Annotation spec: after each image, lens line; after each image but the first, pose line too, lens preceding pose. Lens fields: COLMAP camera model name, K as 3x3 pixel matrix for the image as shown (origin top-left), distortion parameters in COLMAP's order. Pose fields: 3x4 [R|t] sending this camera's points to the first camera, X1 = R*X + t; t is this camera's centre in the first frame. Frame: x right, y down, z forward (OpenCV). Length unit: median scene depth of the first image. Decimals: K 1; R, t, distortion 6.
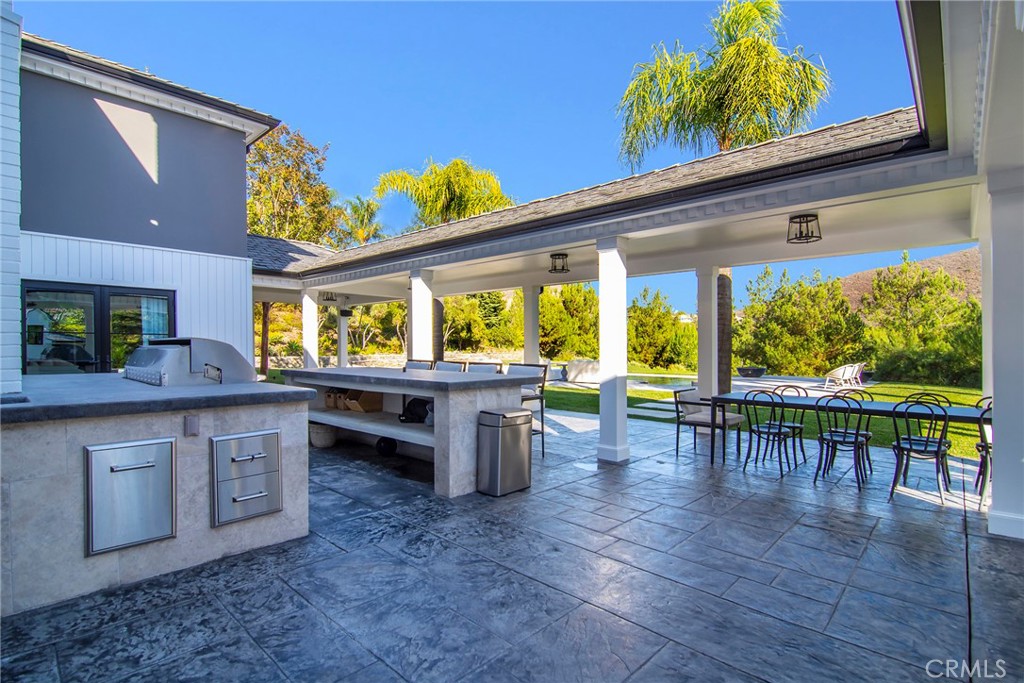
lens RADIAL K [[494.5, 0, 509.3], [0, 494.5, 345.1], [0, 0, 1]] dist [-0.016834, 0.000227]
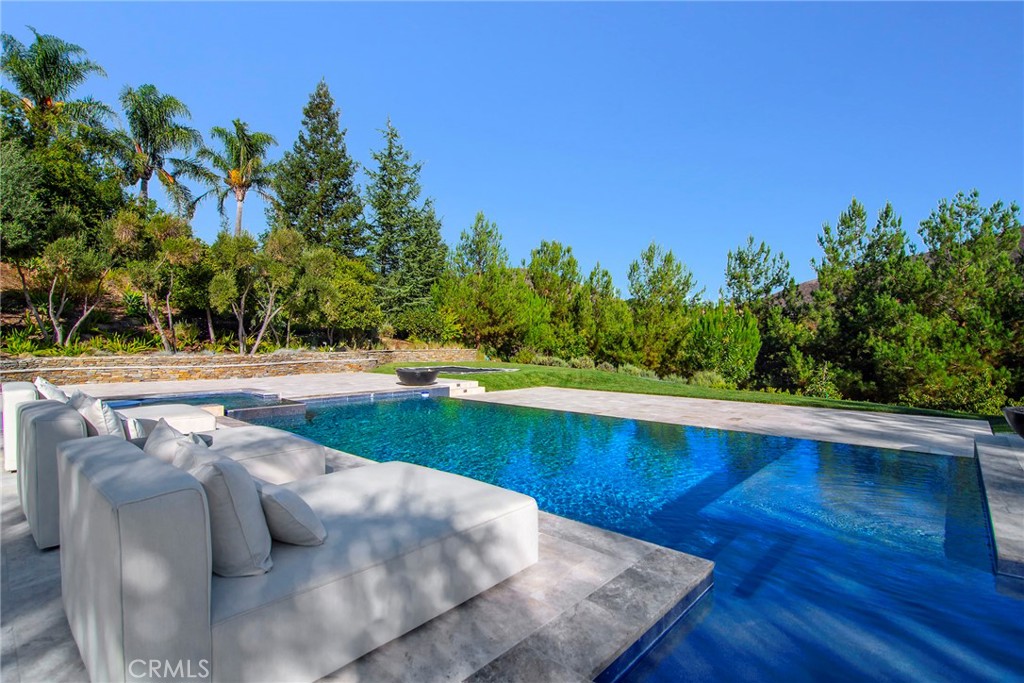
lens RADIAL K [[494.5, 0, 509.3], [0, 494.5, 345.1], [0, 0, 1]] dist [-0.016834, 0.000227]
pose [[1.000000, 0.000615, 0.000435, 0.092988], [-0.000618, 0.999979, 0.006479, 0.005001], [-0.000431, -0.006479, 0.999979, 0.353280]]
